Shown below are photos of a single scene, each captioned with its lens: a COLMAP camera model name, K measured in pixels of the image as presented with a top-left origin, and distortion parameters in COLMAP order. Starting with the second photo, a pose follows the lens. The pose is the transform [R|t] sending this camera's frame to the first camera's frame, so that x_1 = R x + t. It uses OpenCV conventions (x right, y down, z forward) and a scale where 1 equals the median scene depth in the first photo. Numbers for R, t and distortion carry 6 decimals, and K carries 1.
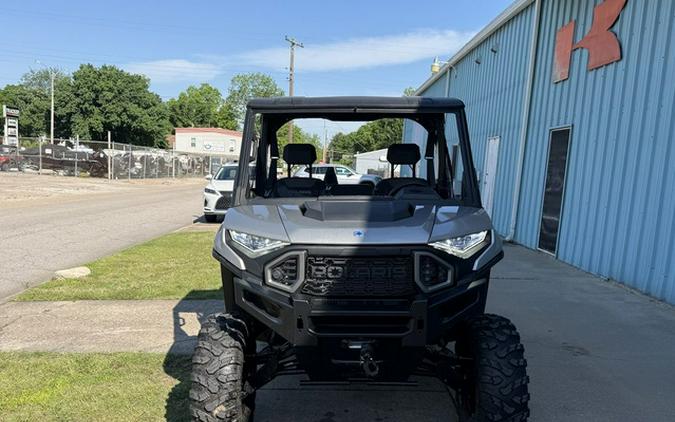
lens RADIAL K [[552.0, 0, 337.2], [0, 552.0, 233.6], [0, 0, 1]] dist [0.069217, -0.140773]
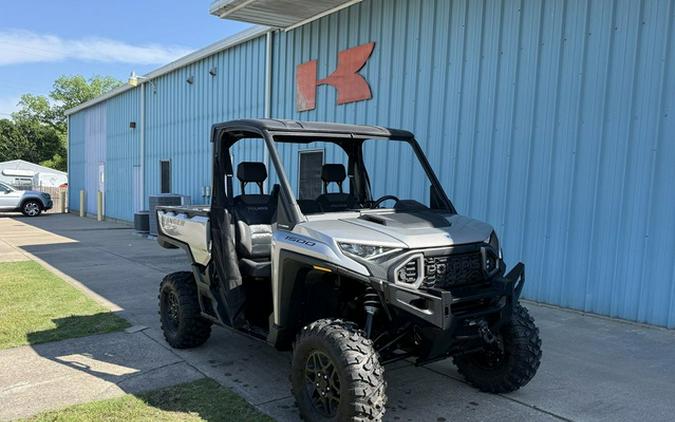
lens RADIAL K [[552.0, 0, 337.2], [0, 552.0, 233.6], [0, 0, 1]] dist [0.069217, -0.140773]
pose [[0.809961, -0.057417, 0.583666, -0.549235], [0.074276, 0.997225, -0.004973, -0.012164], [-0.581761, 0.047381, 0.811978, 0.070573]]
